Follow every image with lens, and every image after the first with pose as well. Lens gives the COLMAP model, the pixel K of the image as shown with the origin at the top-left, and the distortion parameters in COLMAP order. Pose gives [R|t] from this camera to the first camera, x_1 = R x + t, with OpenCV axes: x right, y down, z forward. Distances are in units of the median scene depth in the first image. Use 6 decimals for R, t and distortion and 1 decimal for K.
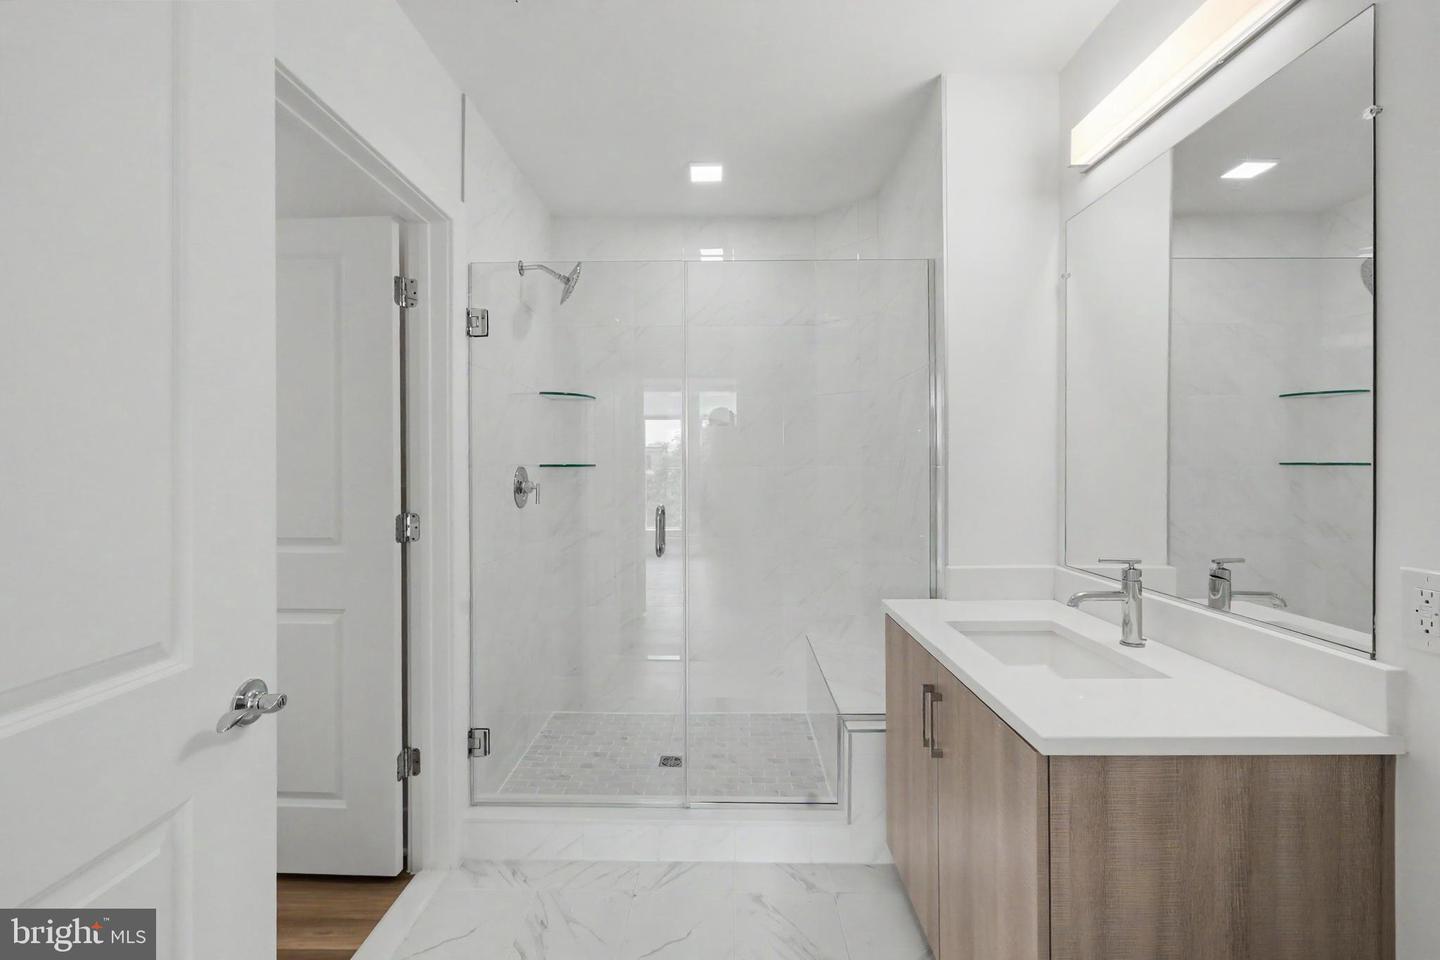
lens RADIAL K [[600.7, 0, 720.0], [0, 600.7, 468.7], [0, 0, 1]] dist [-0.000314, -0.000009]
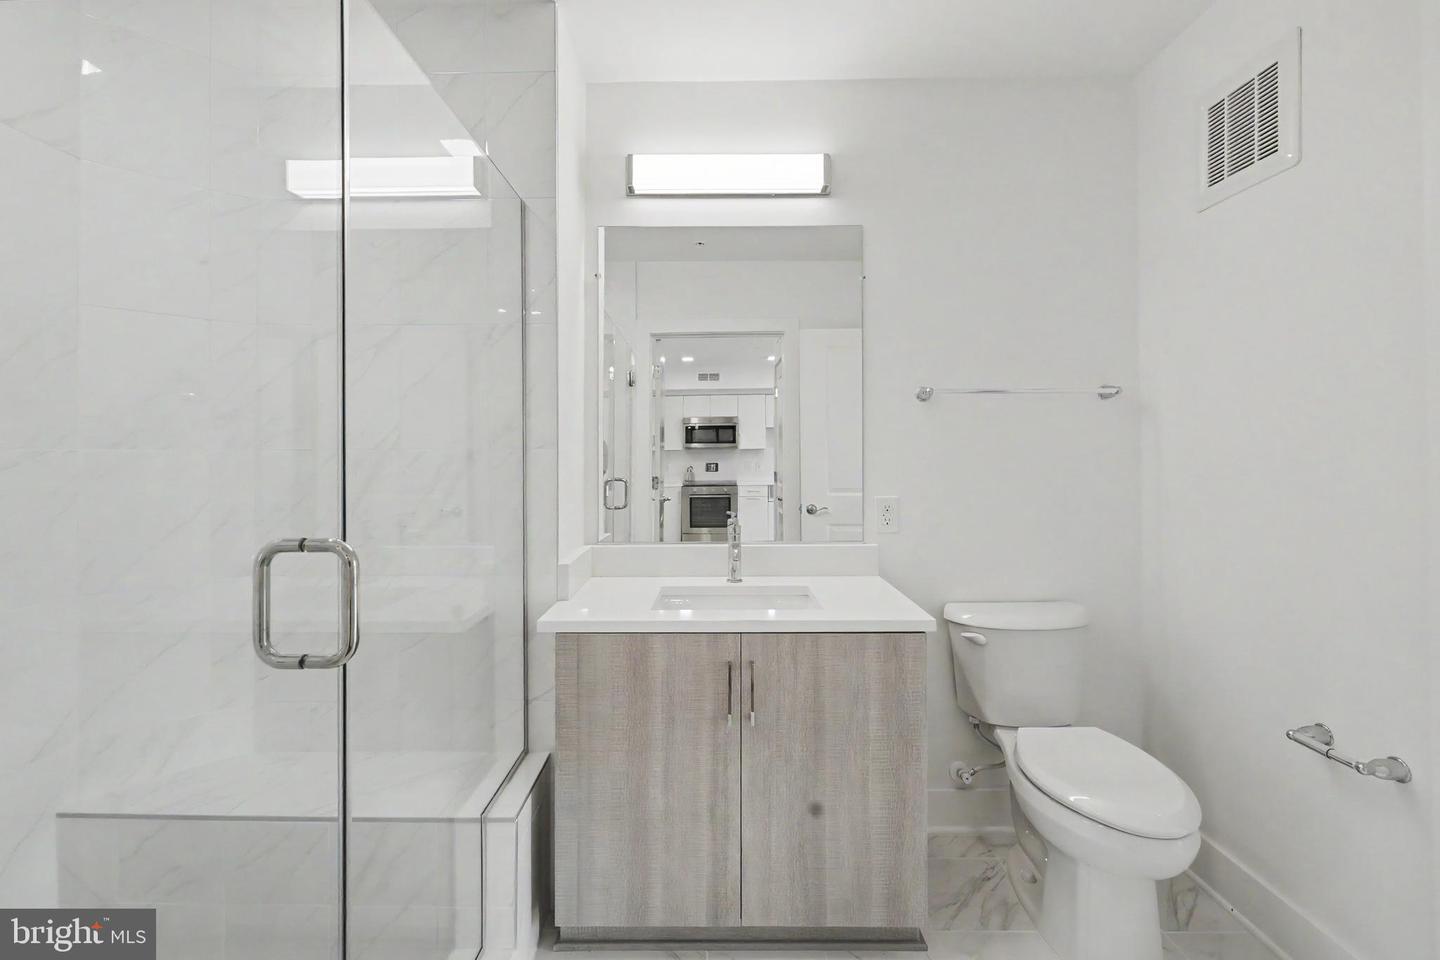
lens RADIAL K [[630.5, 0, 713.1], [0, 630.5, 451.6], [0, 0, 1]] dist [0.001367, 0.000141]
pose [[0.009716, 0.007096, 0.999928, -0.554235], [0.008652, 0.999937, -0.007181, 0.007582], [-0.999915, 0.008721, 0.009654, 0.773769]]
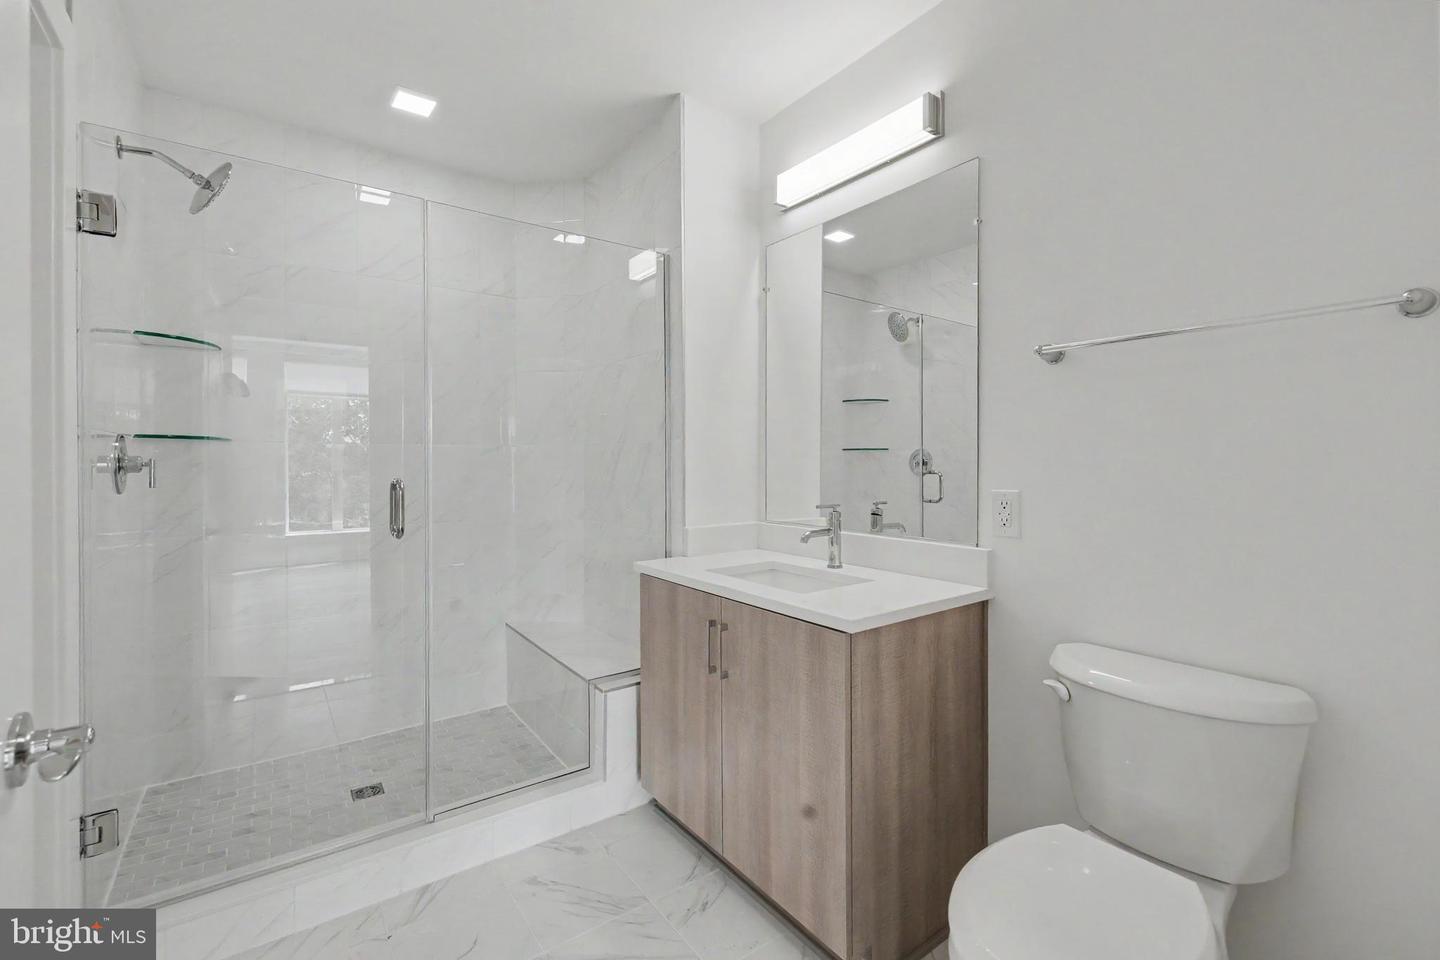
lens RADIAL K [[617.0, 0, 717.4], [0, 617.0, 465.5], [0, 0, 1]] dist [0.001391, -0.000129]
pose [[0.799471, -0.001381, 0.600703, -0.278130], [0.001420, 0.999999, 0.000410, 0.045554], [-0.600703, 0.000525, 0.799472, 0.027834]]
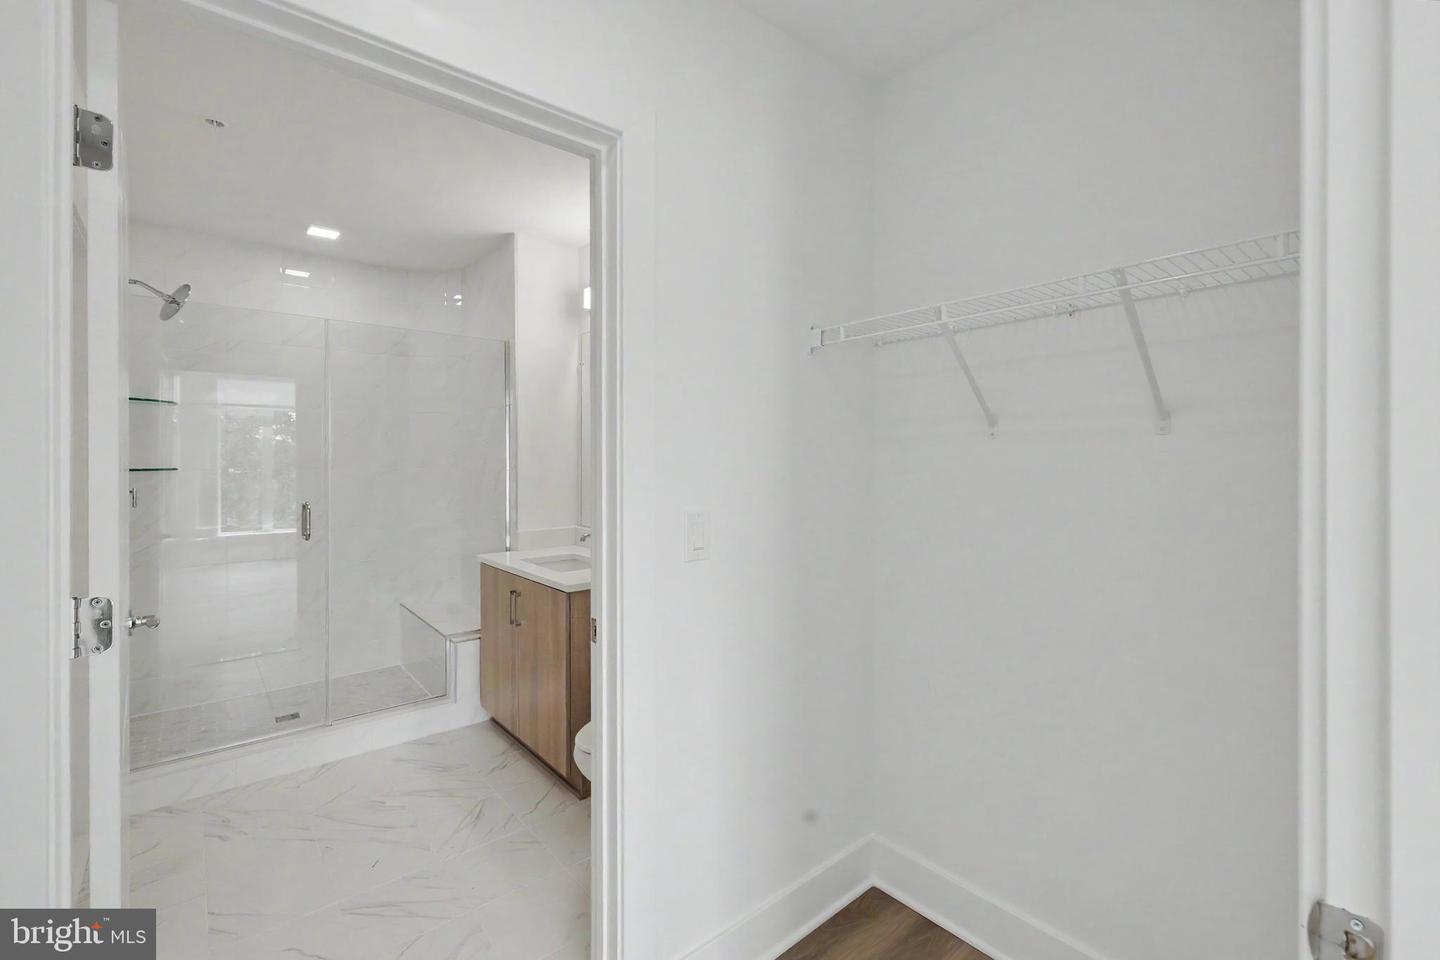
lens RADIAL K [[624.6, 0, 722.8], [0, 624.6, 460.0], [0, 0, 1]] dist [0.000050, 0.000350]
pose [[0.751024, -0.000217, 0.660274, -0.336128], [-0.000185, 1.000000, 0.000540, -0.033879], [-0.660274, -0.000528, 0.751024, -0.670851]]
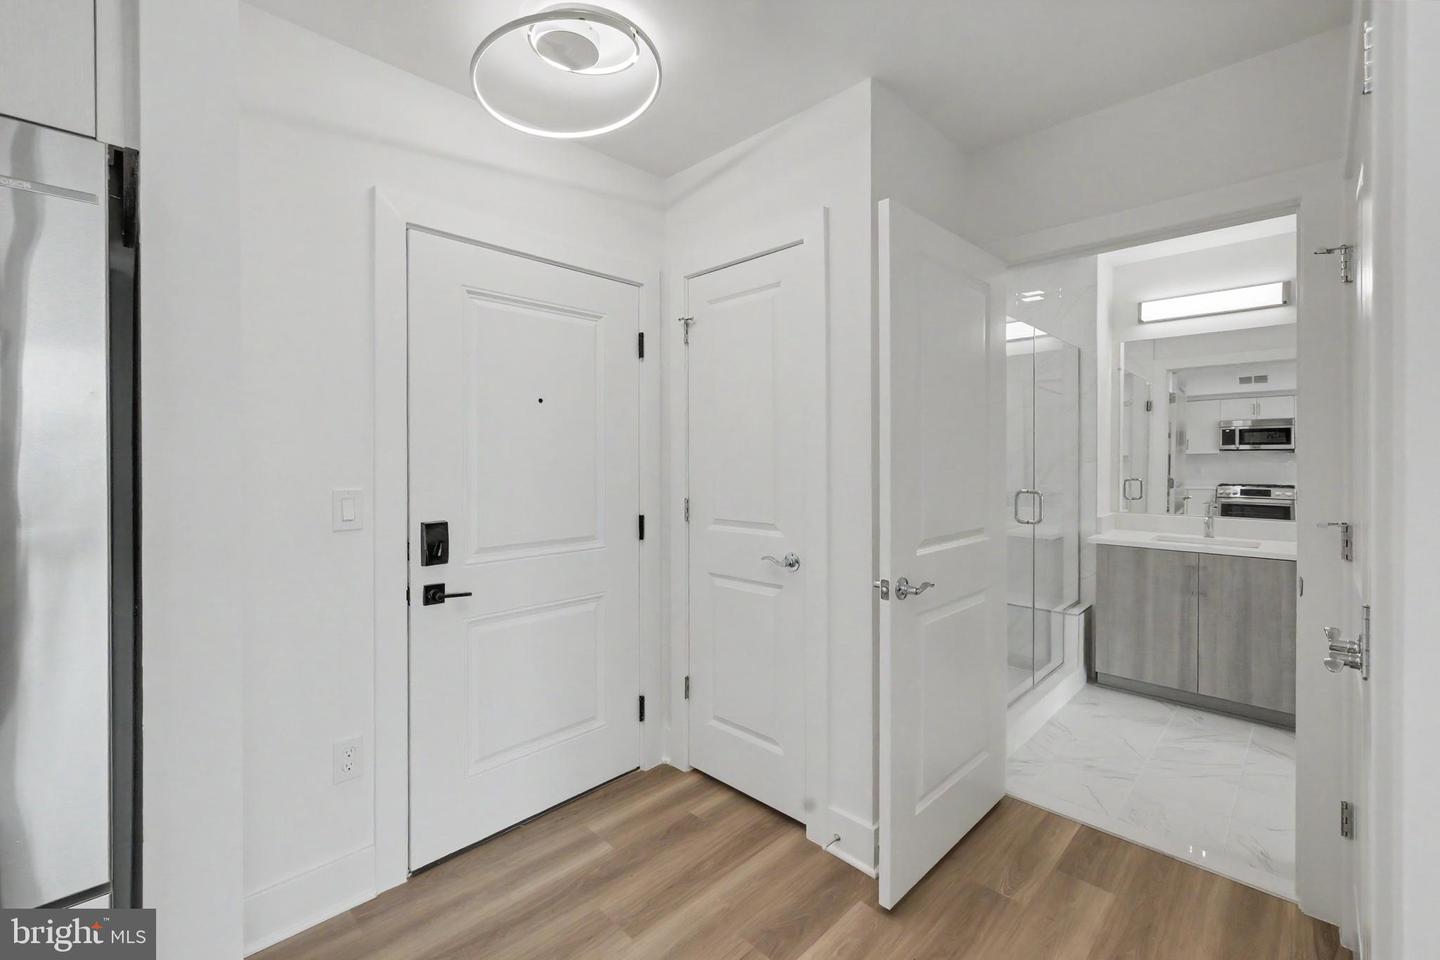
lens RADIAL K [[608.8, 0, 720.1], [0, 608.8, 458.4], [0, 0, 1]] dist [-0.001451, 0.000009]
pose [[0.696507, -0.000813, 0.717549, -1.812230], [0.002083, 0.999997, -0.000889, -0.017797], [-0.717547, 0.002114, 0.696507, 0.531485]]
